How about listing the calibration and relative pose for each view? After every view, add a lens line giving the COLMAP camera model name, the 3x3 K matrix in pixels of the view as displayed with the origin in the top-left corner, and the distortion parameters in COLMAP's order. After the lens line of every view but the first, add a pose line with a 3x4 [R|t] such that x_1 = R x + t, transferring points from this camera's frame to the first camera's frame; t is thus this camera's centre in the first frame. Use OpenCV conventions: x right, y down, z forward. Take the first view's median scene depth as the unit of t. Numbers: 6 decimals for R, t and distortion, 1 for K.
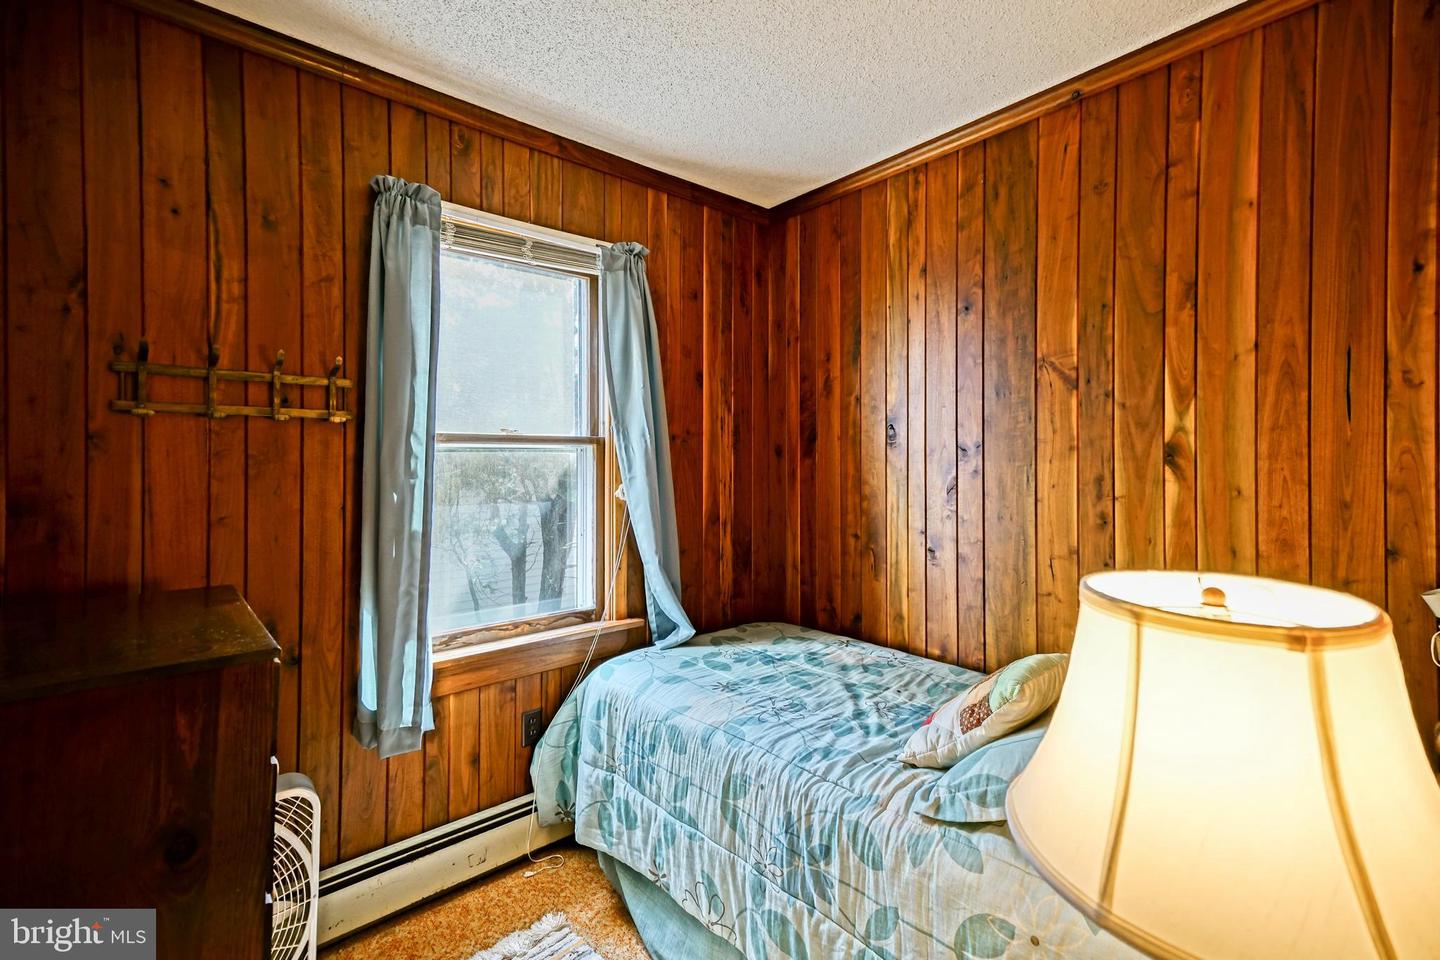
lens RADIAL K [[634.3, 0, 709.7], [0, 634.3, 467.2], [0, 0, 1]] dist [0.032951, -0.000285]
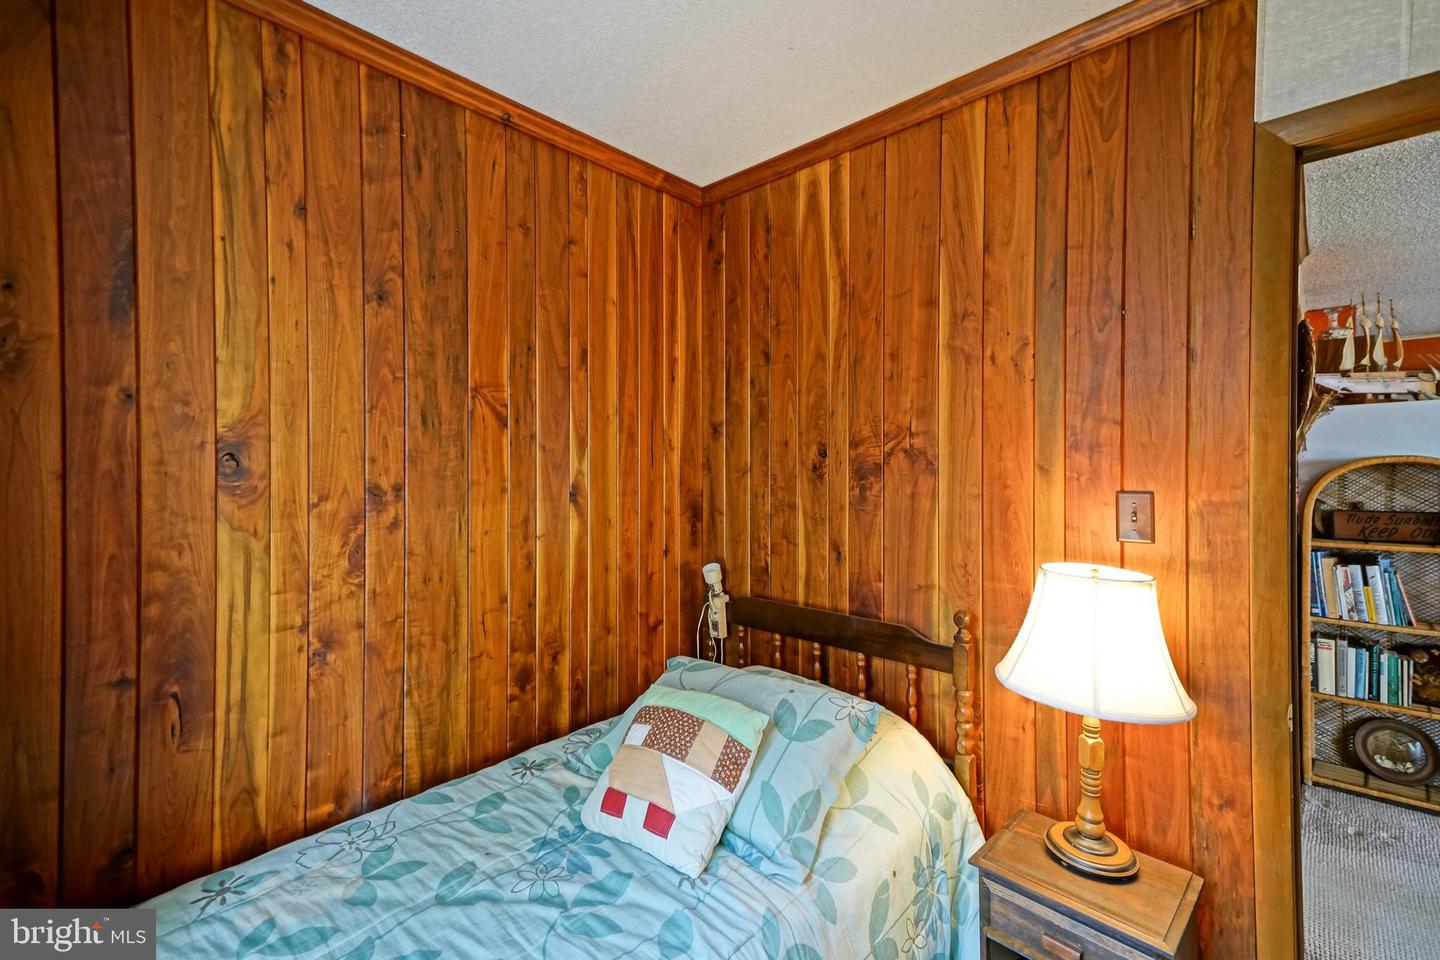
lens RADIAL K [[644.4, 0, 705.6], [0, 644.4, 478.0], [0, 0, 1]] dist [0.032401, -0.000295]
pose [[-0.119582, -0.008789, 0.992785, -0.391808], [0.027154, 0.999558, 0.012120, -0.048517], [-0.992453, 0.028408, -0.119290, 0.784710]]
